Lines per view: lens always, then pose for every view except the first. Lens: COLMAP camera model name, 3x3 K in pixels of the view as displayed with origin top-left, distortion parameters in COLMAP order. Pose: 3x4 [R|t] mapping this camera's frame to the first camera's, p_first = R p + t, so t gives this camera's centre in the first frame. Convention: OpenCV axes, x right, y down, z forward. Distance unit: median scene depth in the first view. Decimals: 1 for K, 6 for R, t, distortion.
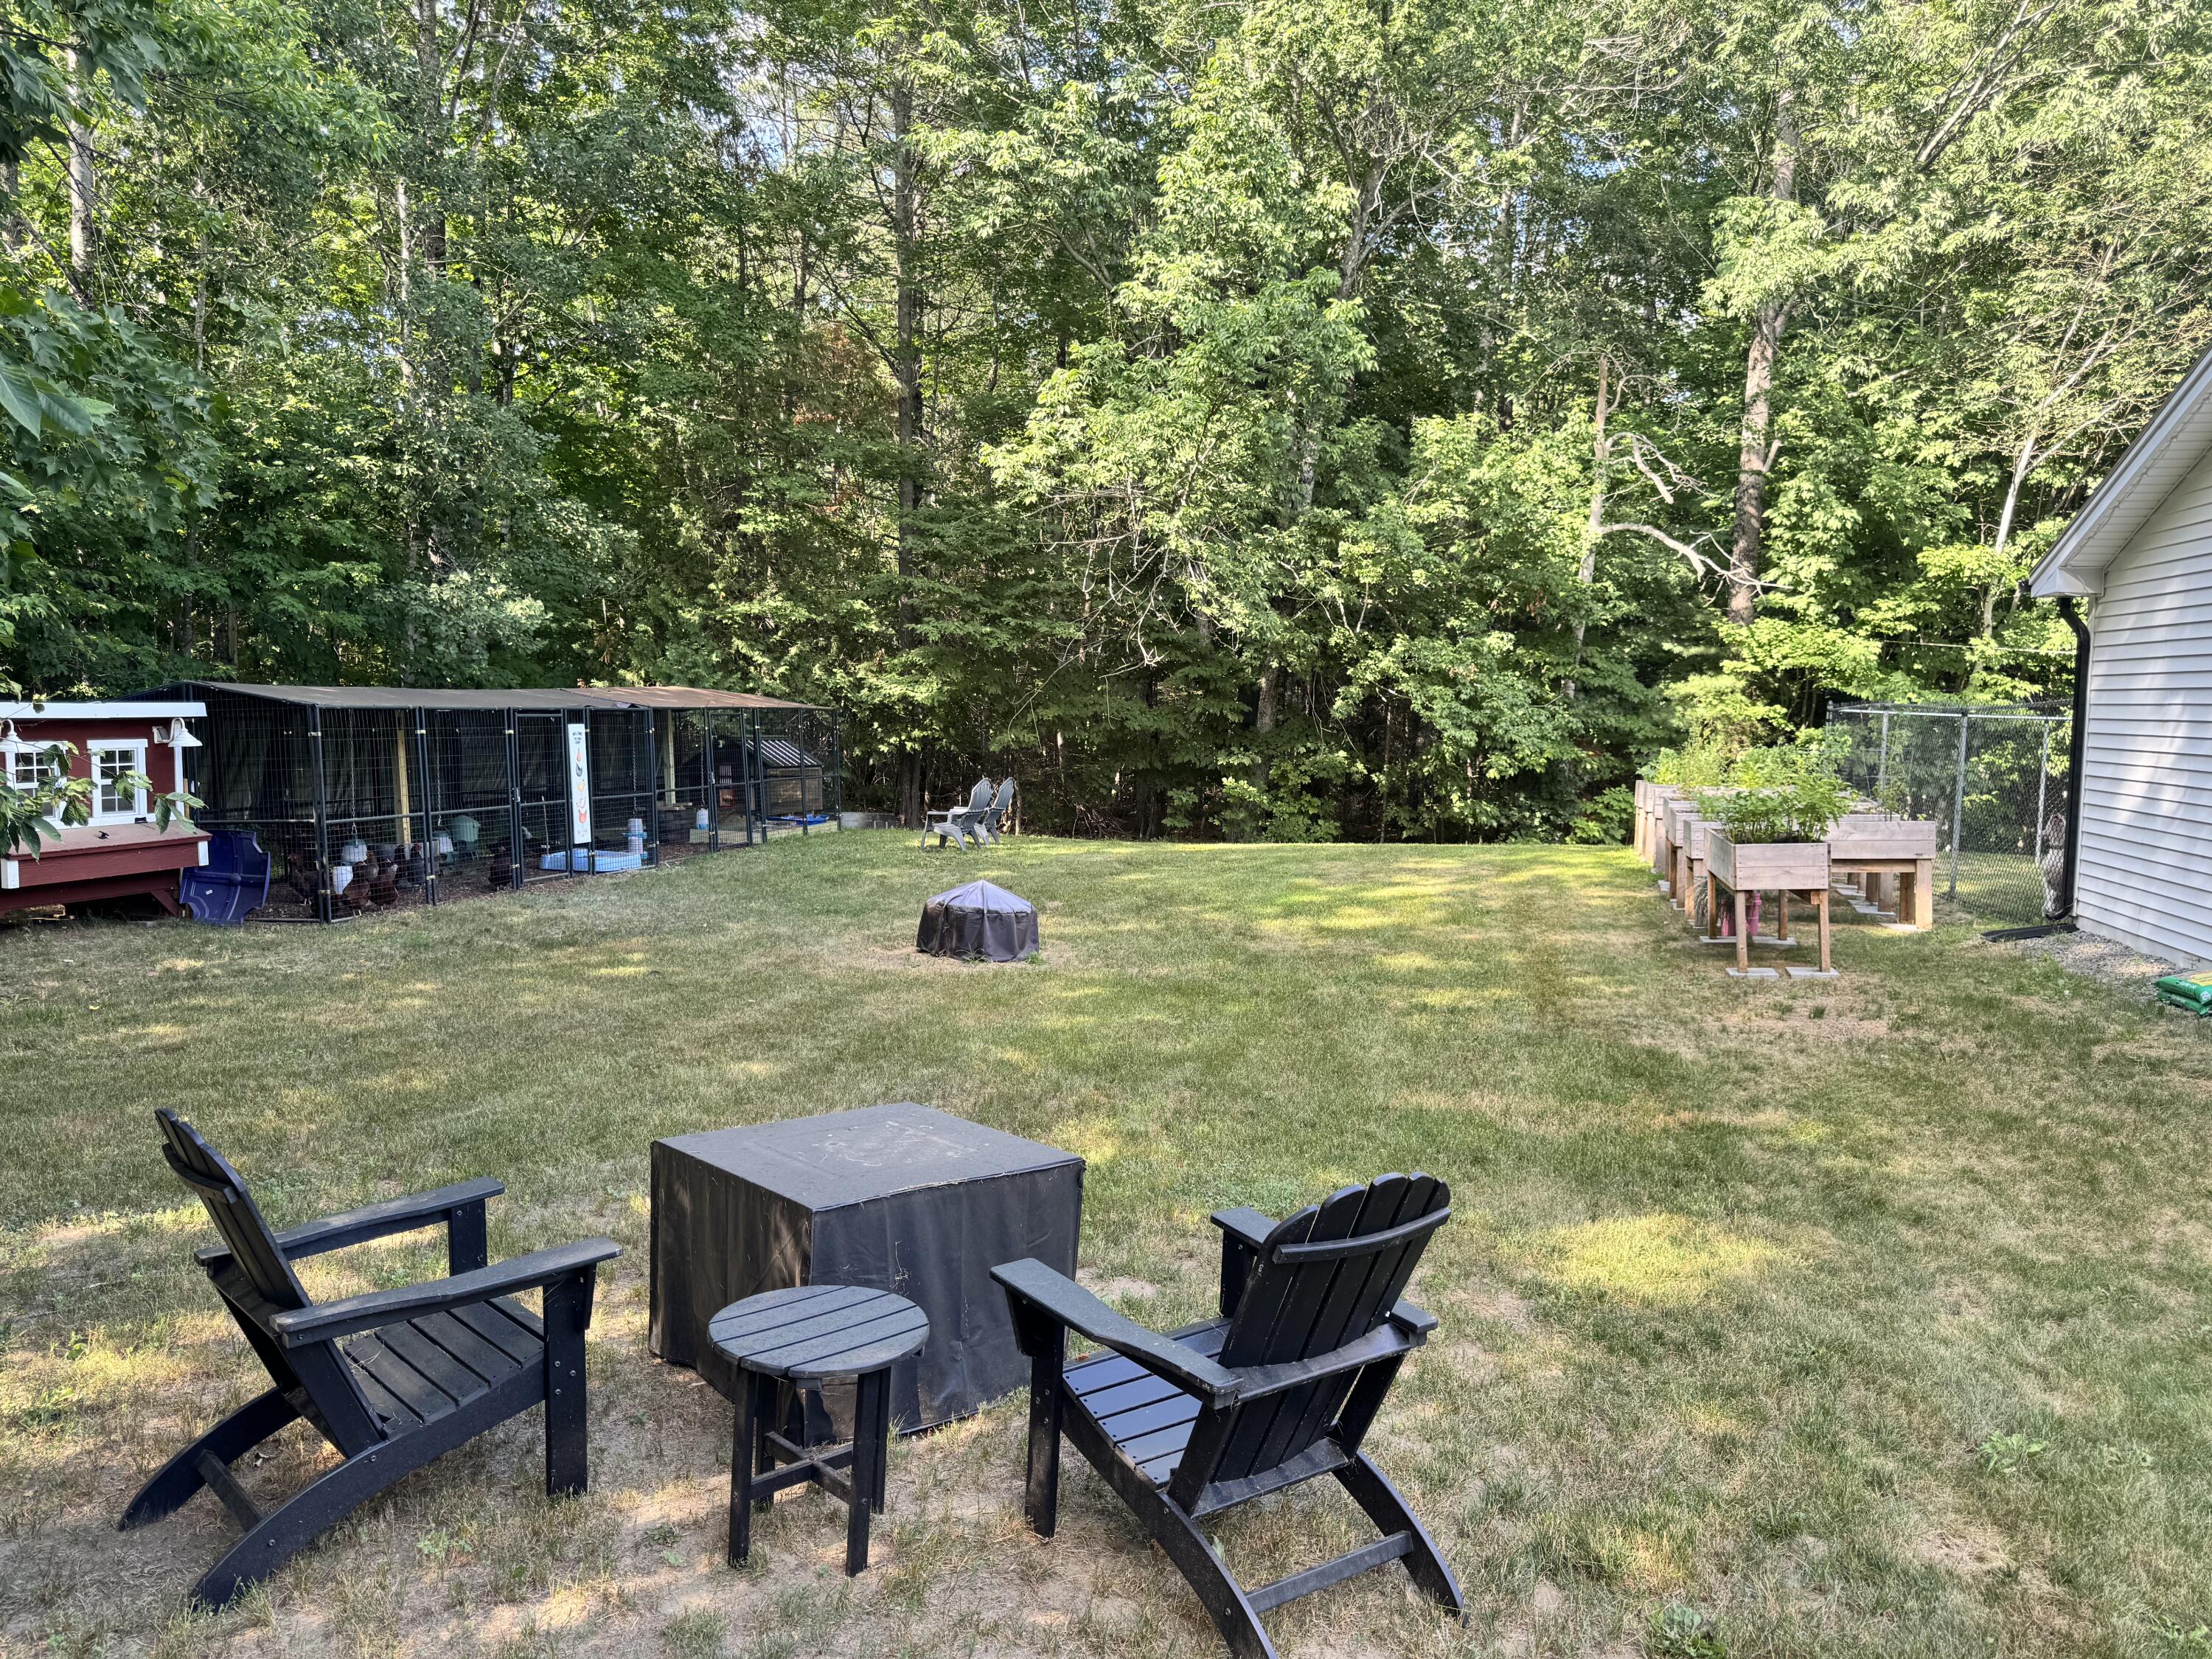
lens RADIAL K [[1552.3, 0, 1105.8], [0, 1552.3, 826.6], [0, 0, 1]] dist [-0.002292, 0.000021]
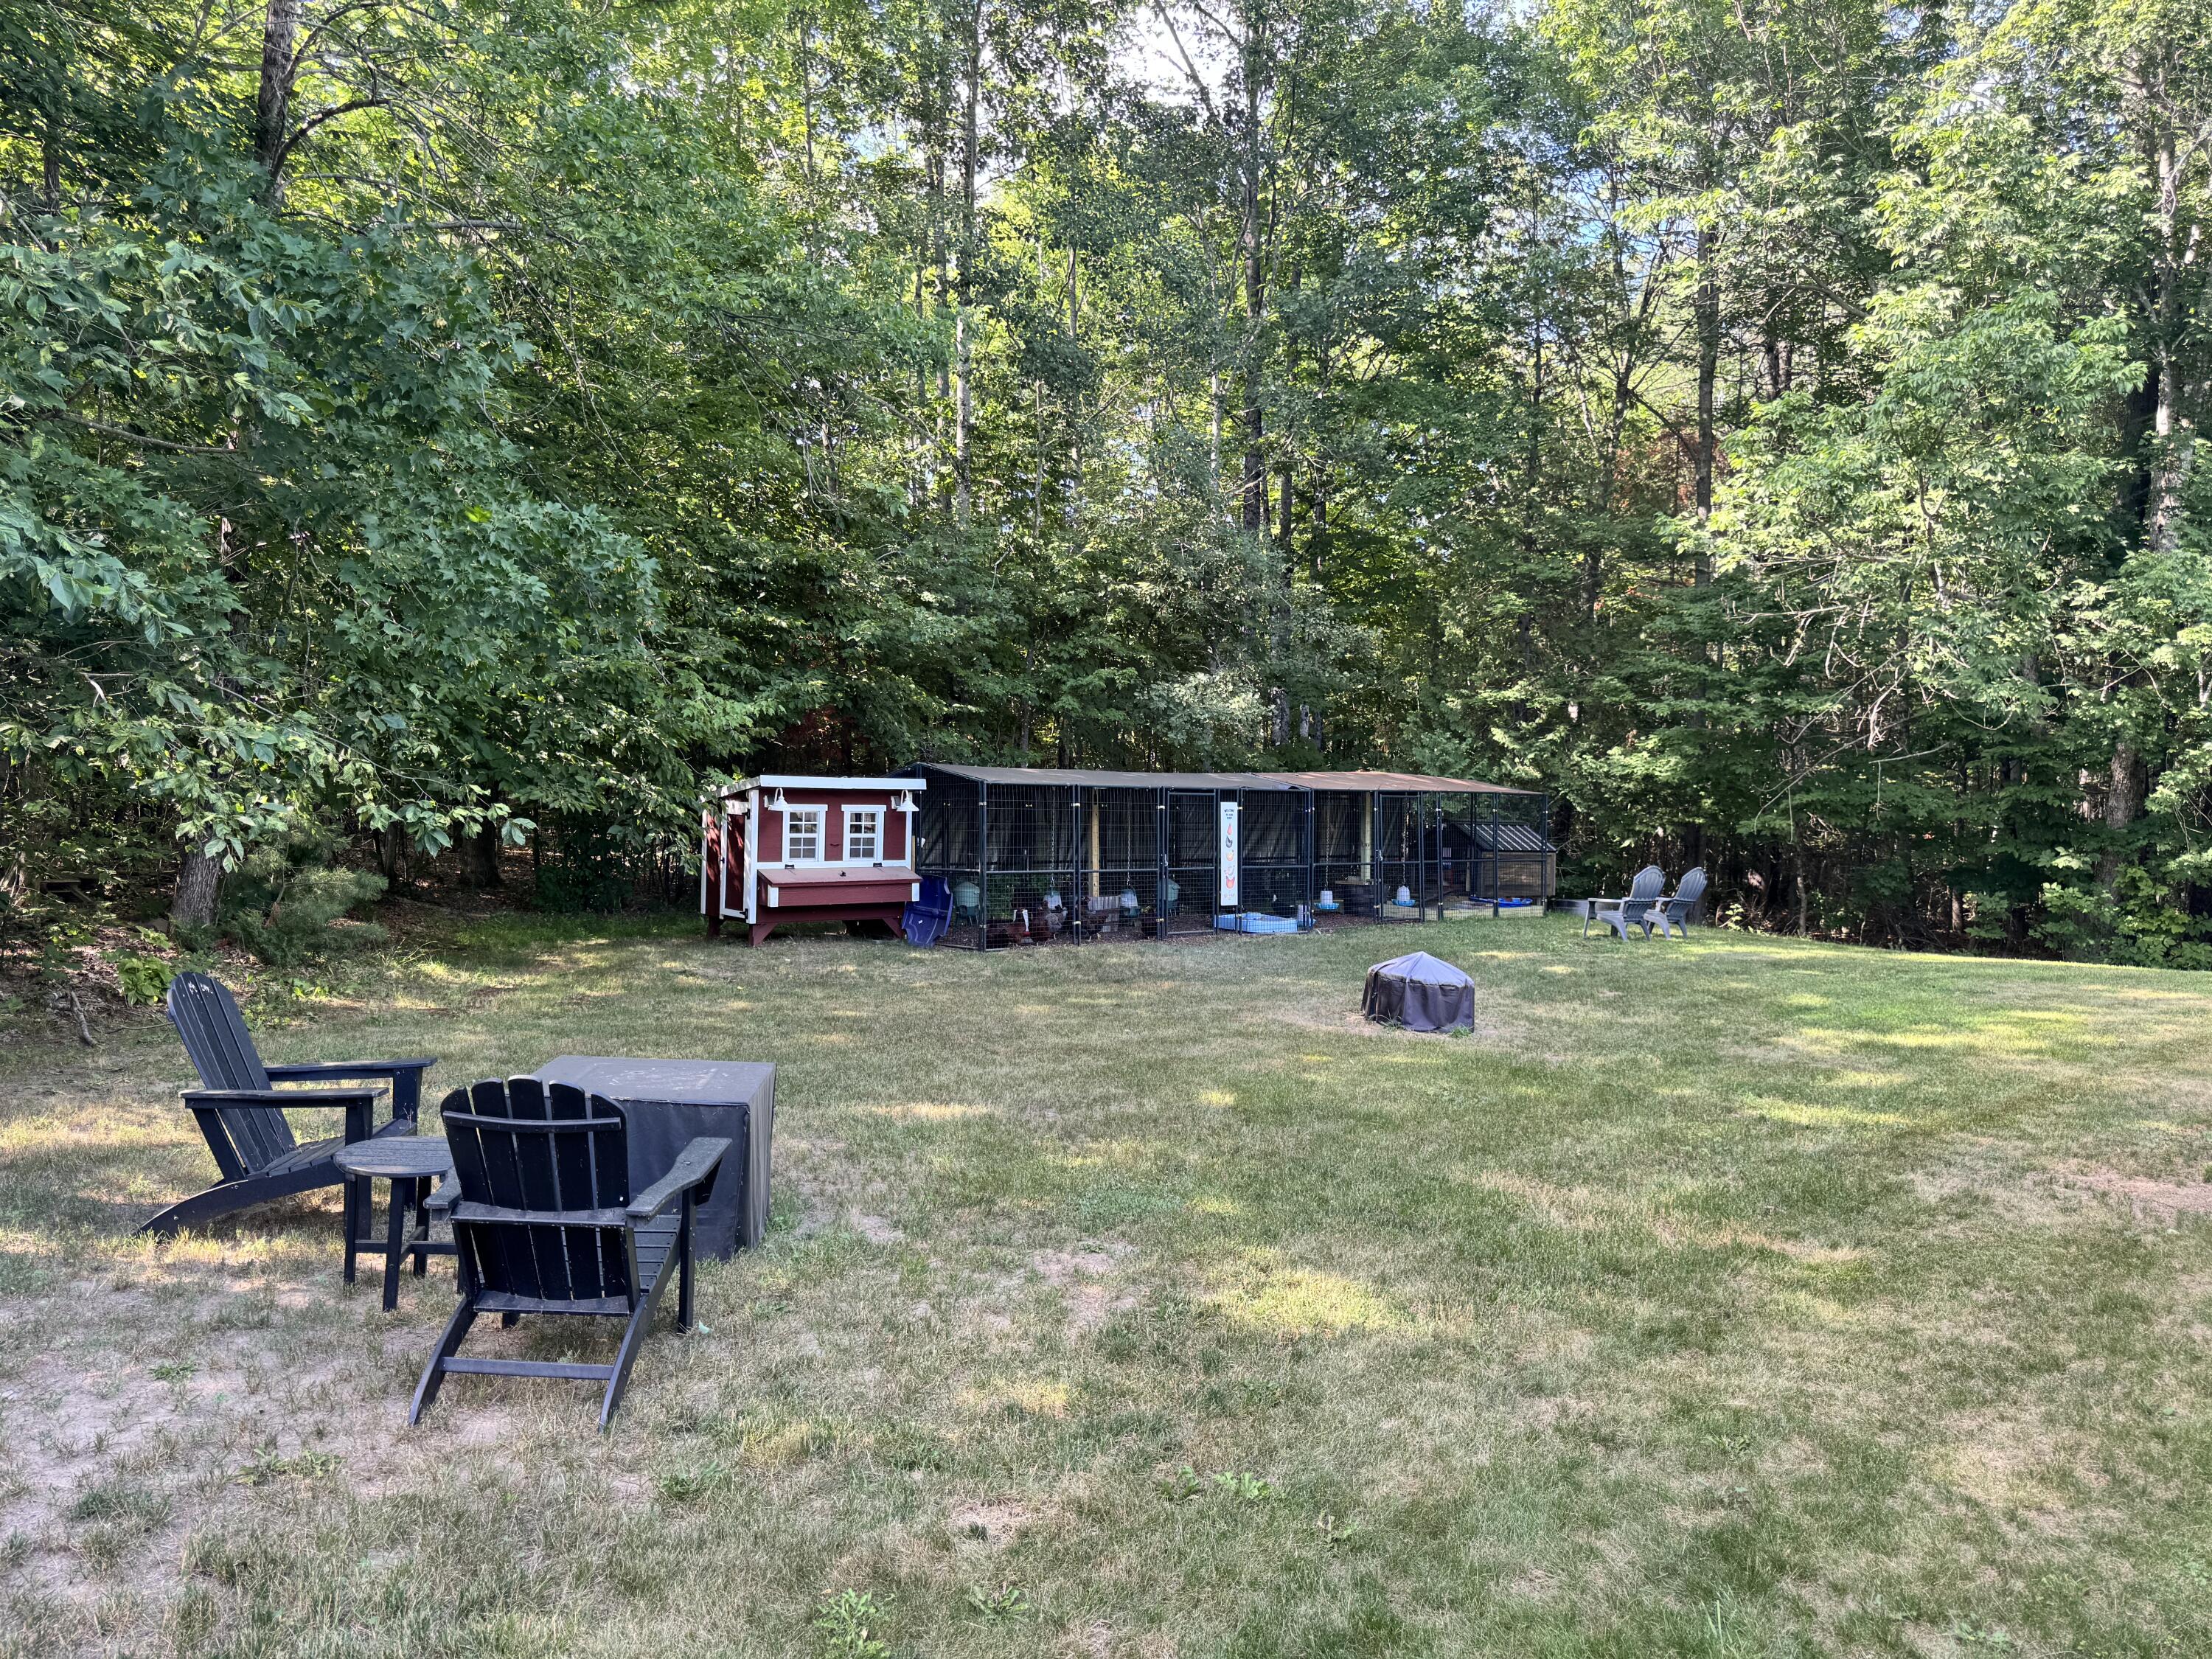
lens RADIAL K [[1548.1, 0, 1100.5], [0, 1548.1, 828.8], [0, 0, 1]] dist [0.155770, -0.257975]
pose [[0.794045, 0.024346, -0.607371, 0.292021], [-0.060170, 0.997438, -0.038681, 0.004258], [0.604874, 0.067260, 0.793476, 0.030774]]
